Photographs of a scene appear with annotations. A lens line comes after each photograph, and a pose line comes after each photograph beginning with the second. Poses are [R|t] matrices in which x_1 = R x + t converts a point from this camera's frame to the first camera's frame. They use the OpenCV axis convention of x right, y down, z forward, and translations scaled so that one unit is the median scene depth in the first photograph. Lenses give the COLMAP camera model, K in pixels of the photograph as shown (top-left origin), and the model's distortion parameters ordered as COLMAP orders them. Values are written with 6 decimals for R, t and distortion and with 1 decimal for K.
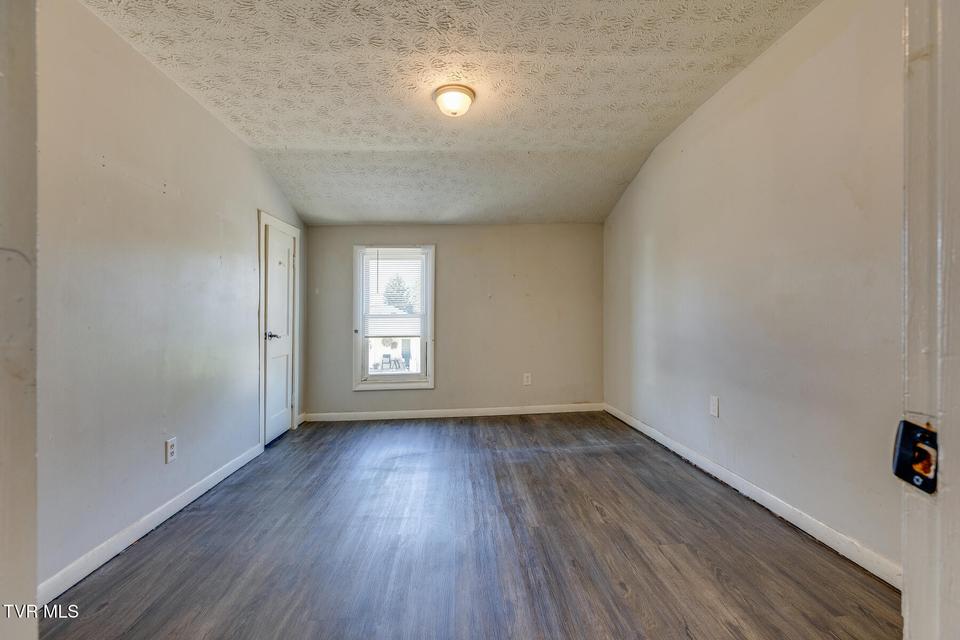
lens RADIAL K [[435.3, 0, 480.0], [0, 435.3, 320.0], [0, 0, 1]] dist [0.001224, 0.000231]
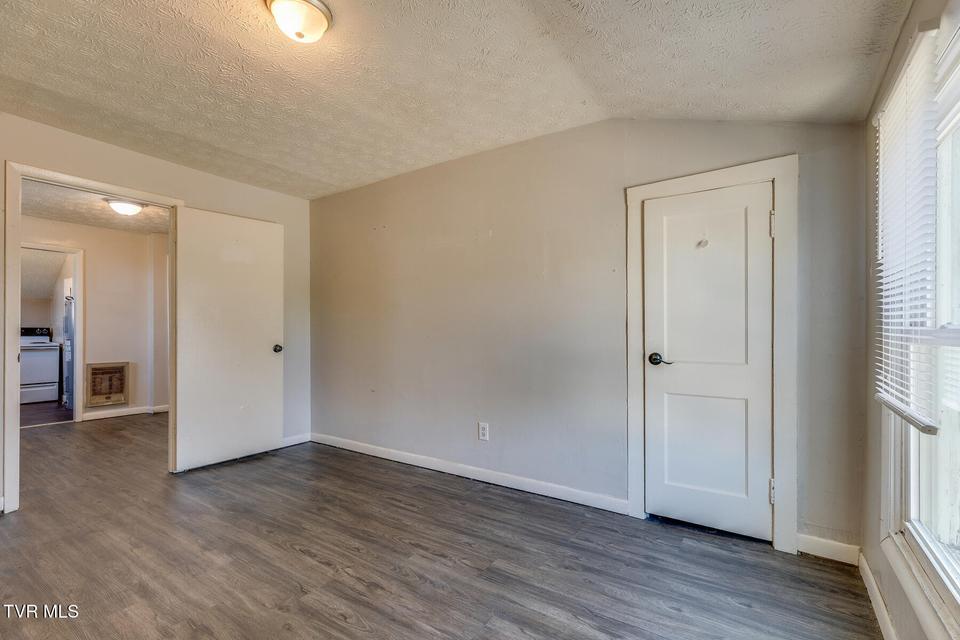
lens RADIAL K [[435.3, 0, 480.0], [0, 435.3, 320.0], [0, 0, 1]] dist [0.001224, 0.000231]
pose [[-0.606305, 0.002858, -0.795227, 0.303825], [0.003799, 0.999993, 0.000698, -0.034429], [0.795223, -0.002597, -0.606311, 1.599221]]
